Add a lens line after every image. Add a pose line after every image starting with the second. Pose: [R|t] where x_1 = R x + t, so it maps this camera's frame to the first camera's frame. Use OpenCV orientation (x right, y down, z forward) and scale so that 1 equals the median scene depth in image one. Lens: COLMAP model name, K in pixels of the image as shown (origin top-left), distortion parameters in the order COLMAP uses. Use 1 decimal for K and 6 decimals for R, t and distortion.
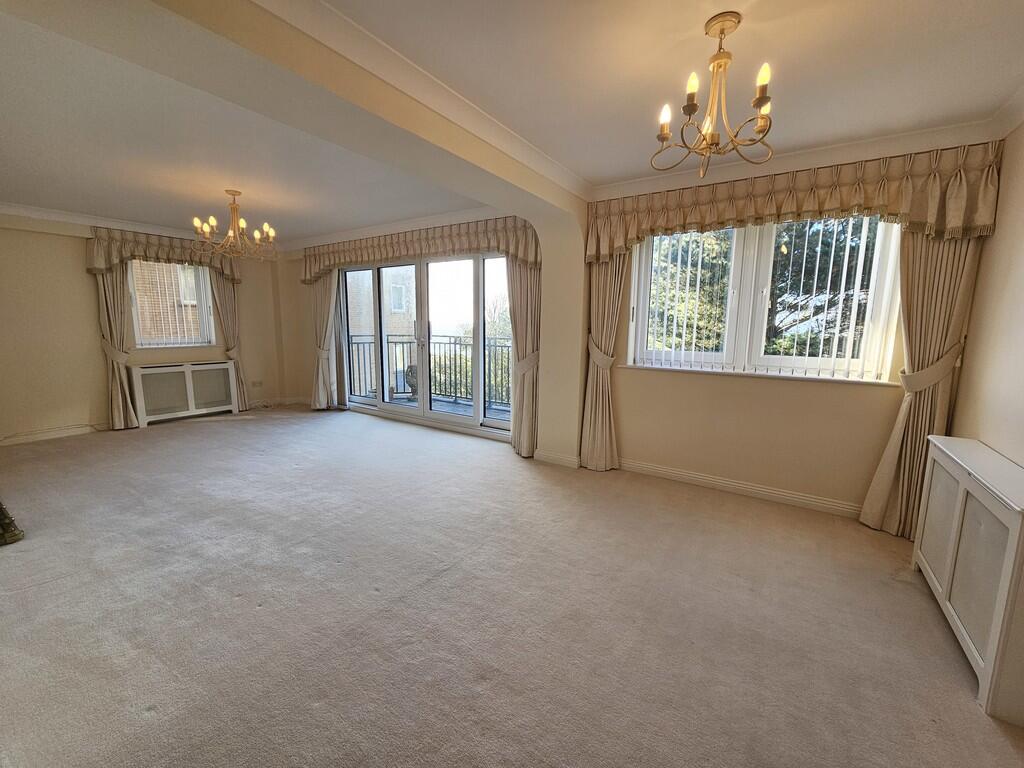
lens RADIAL K [[422.1, 0, 512.0], [0, 422.1, 384.0], [0, 0, 1]] dist [-0.000593, 0.008606]
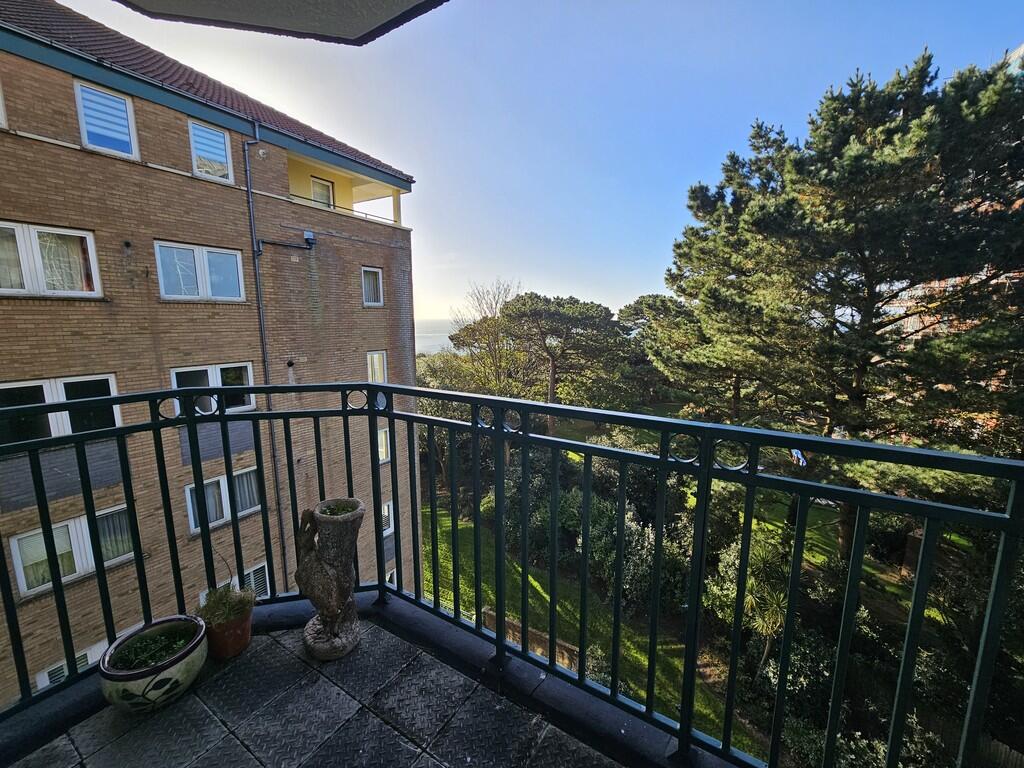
lens RADIAL K [[422.1, 0, 512.0], [0, 422.1, 384.0], [0, 0, 1]] dist [-0.000593, 0.008606]
pose [[0.999997, -0.001644, 0.002008, -0.051570], [0.001625, 0.999955, 0.009363, -0.114828], [-0.002024, -0.009360, 0.999954, 0.750174]]
